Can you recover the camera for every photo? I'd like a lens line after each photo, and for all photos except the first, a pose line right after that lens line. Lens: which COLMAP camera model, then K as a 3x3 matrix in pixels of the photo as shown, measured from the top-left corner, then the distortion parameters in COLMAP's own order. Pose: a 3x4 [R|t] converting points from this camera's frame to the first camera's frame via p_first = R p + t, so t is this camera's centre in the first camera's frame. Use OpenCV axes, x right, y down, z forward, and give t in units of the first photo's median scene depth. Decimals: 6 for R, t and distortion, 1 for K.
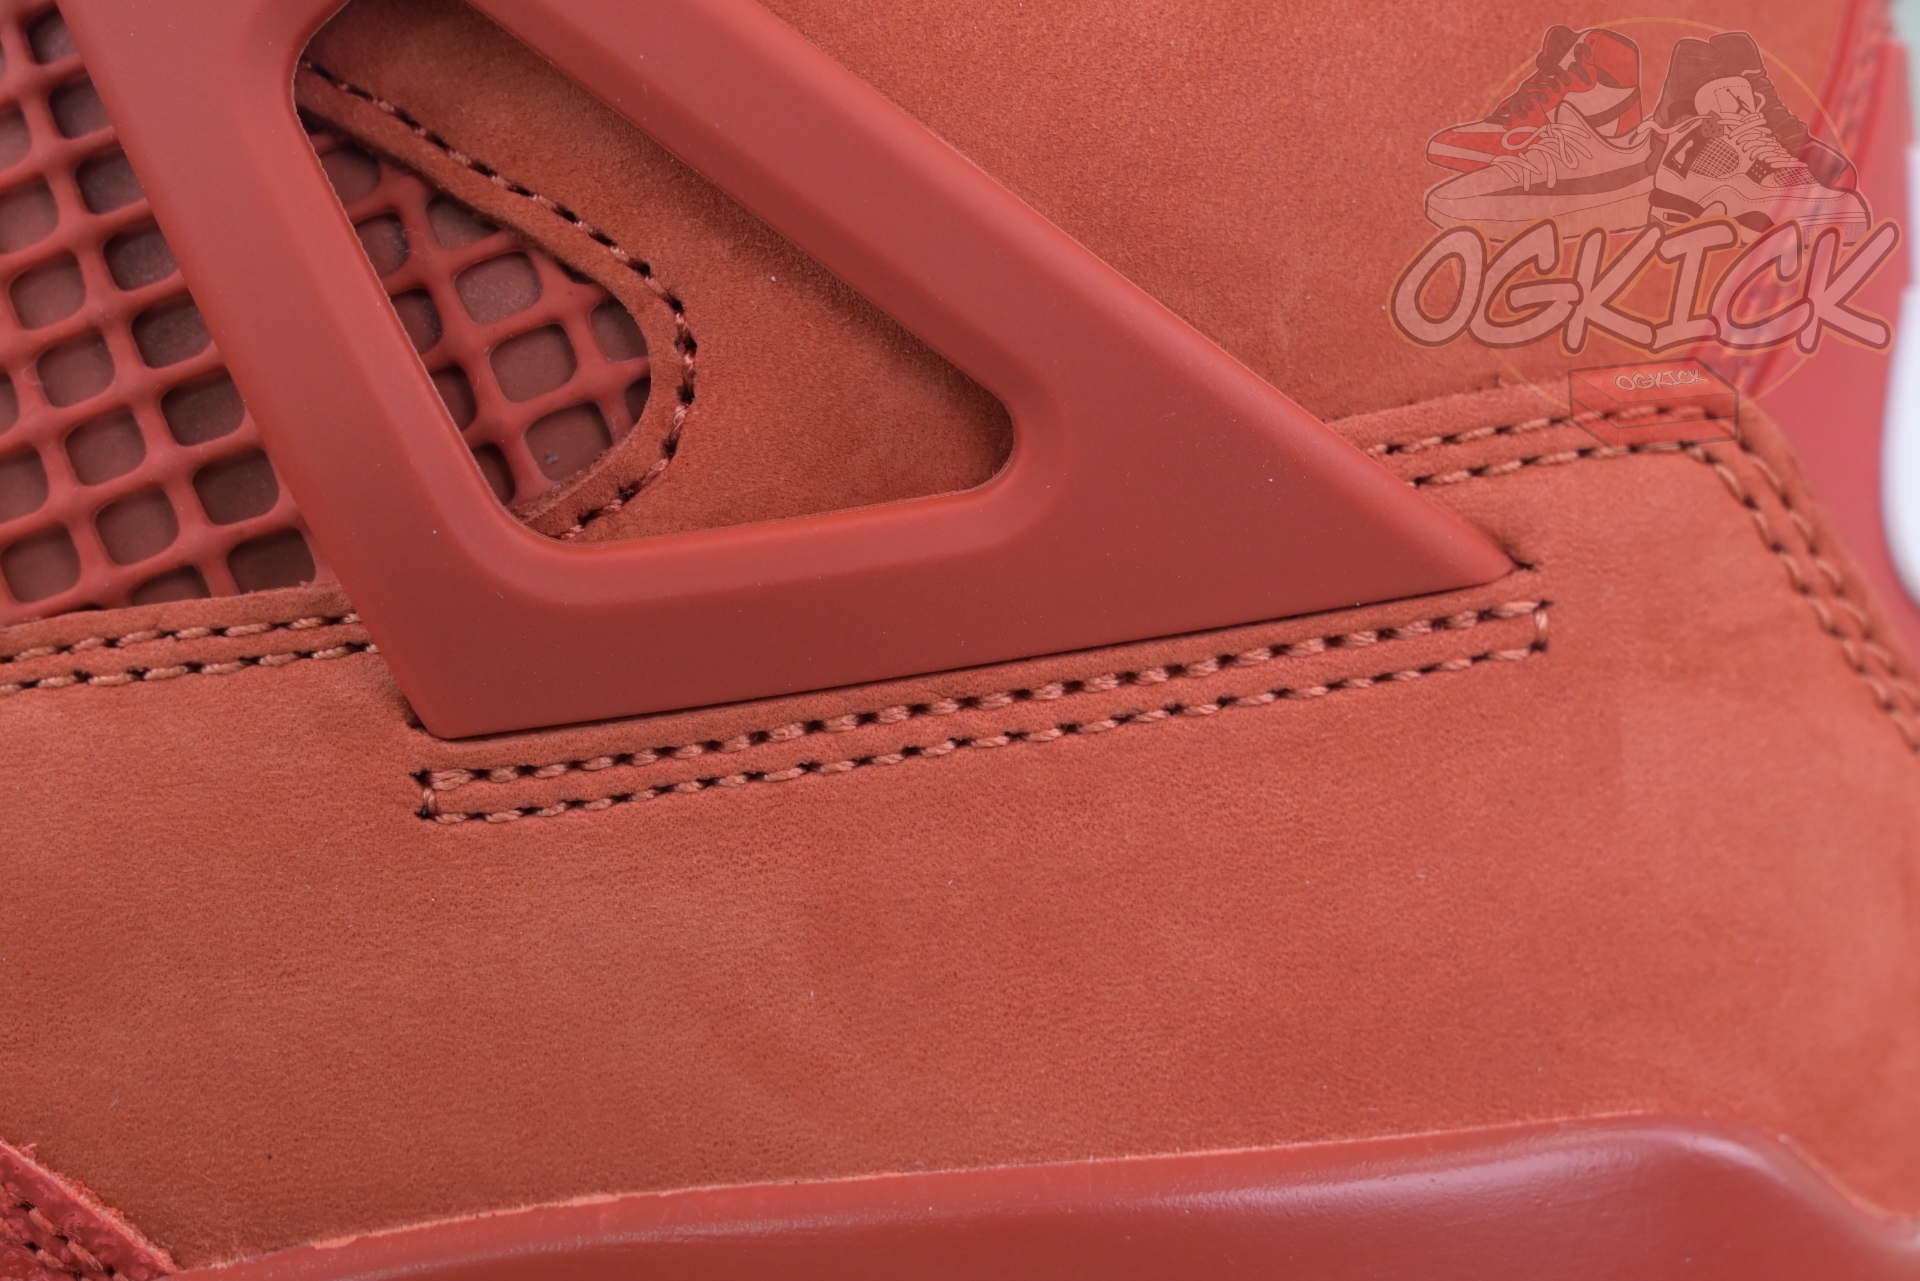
lens RADIAL K [[4070.4, 0, 960.0], [0, 4070.4, 640.5], [0, 0, 1]] dist [0.048837, 0.171318]
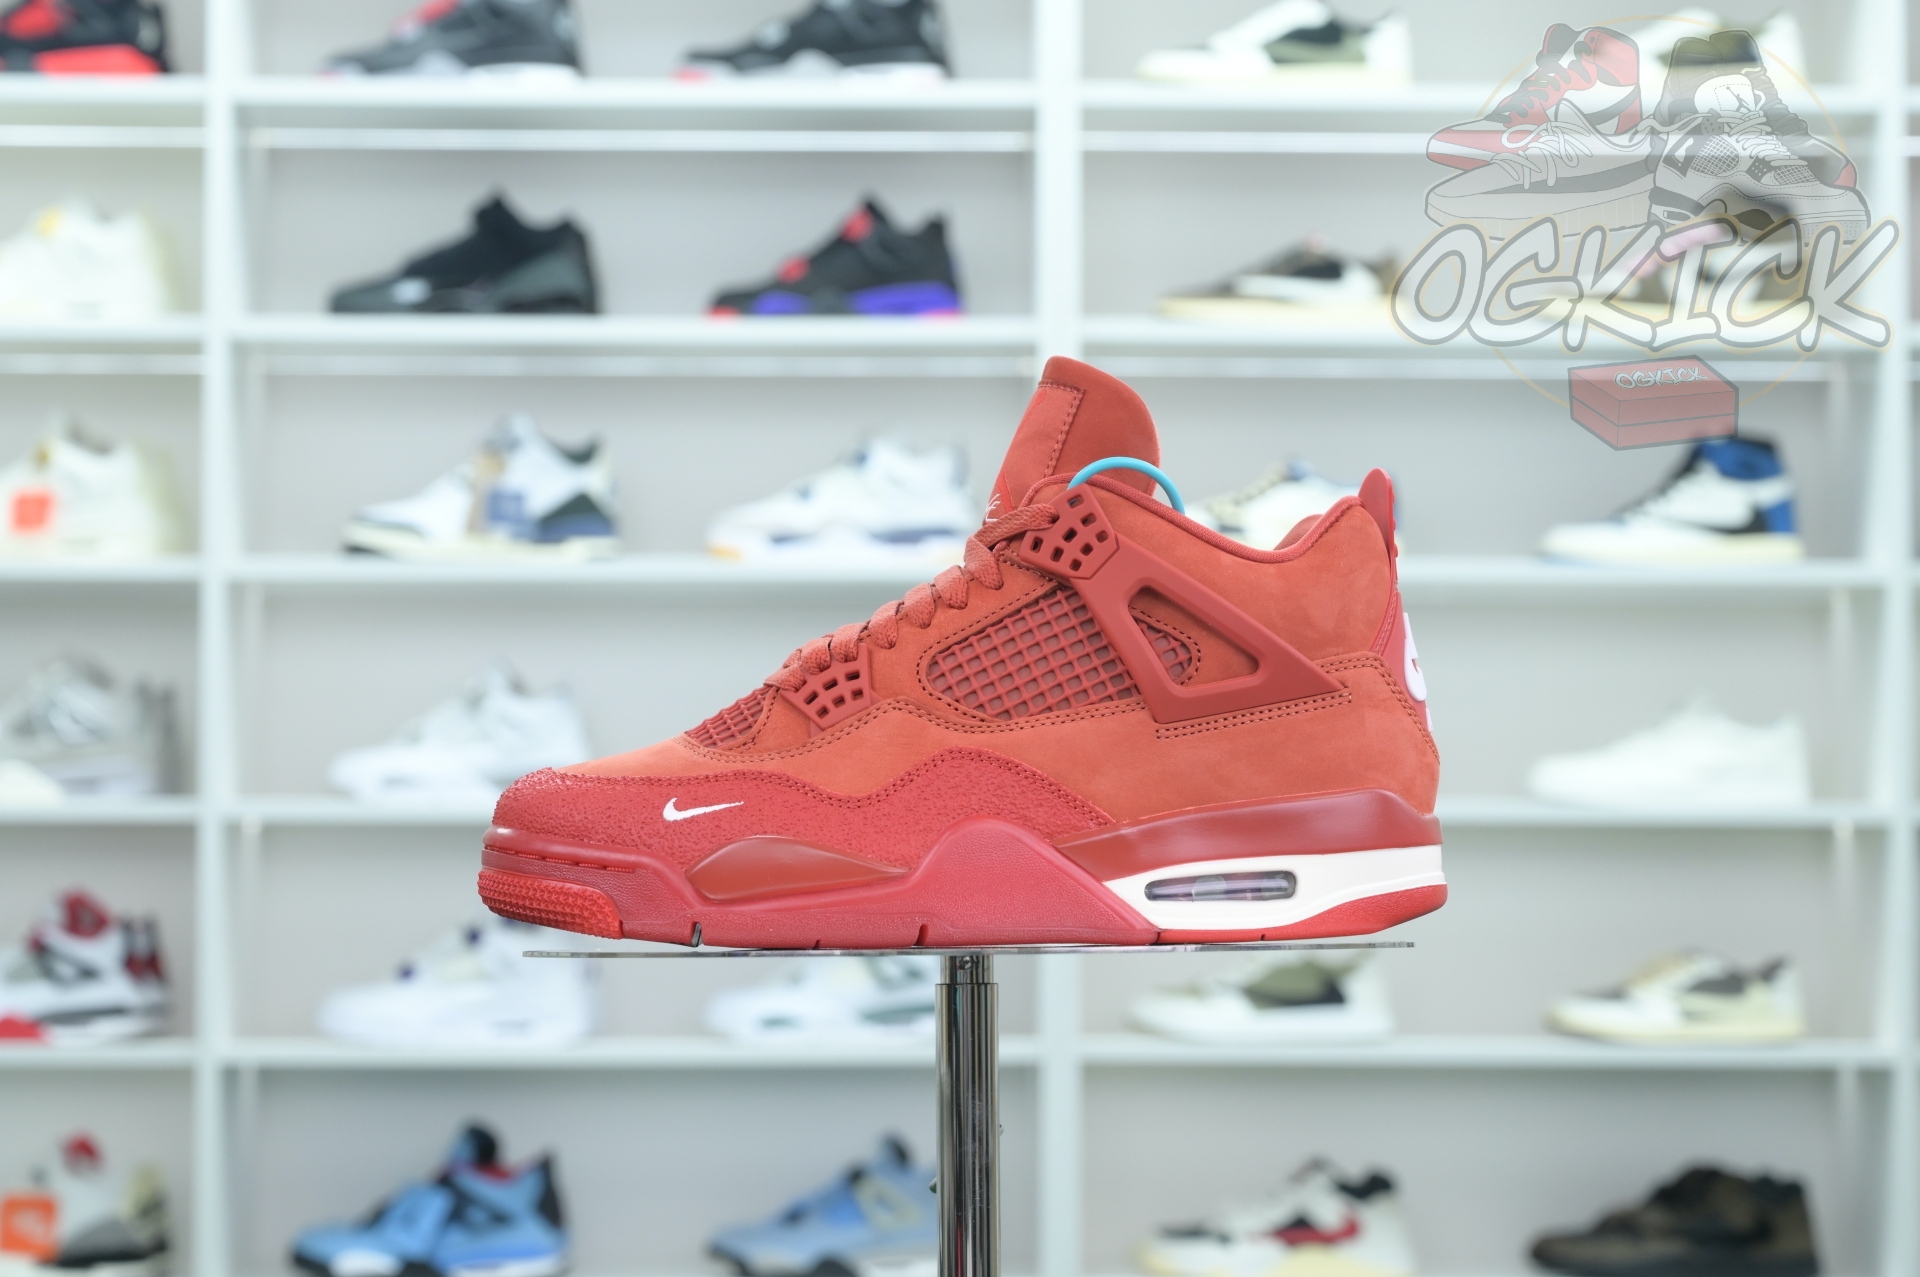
lens RADIAL K [[3985.3, 0, 960.0], [0, 3985.3, 638.5], [0, 0, 1]] dist [-0.003086, 0.044224]
pose [[0.984022, -0.034118, 0.174746, -1.318902], [0.059712, 0.987866, -0.143373, 0.660450], [-0.167734, 0.151517, 0.974119, -4.179312]]
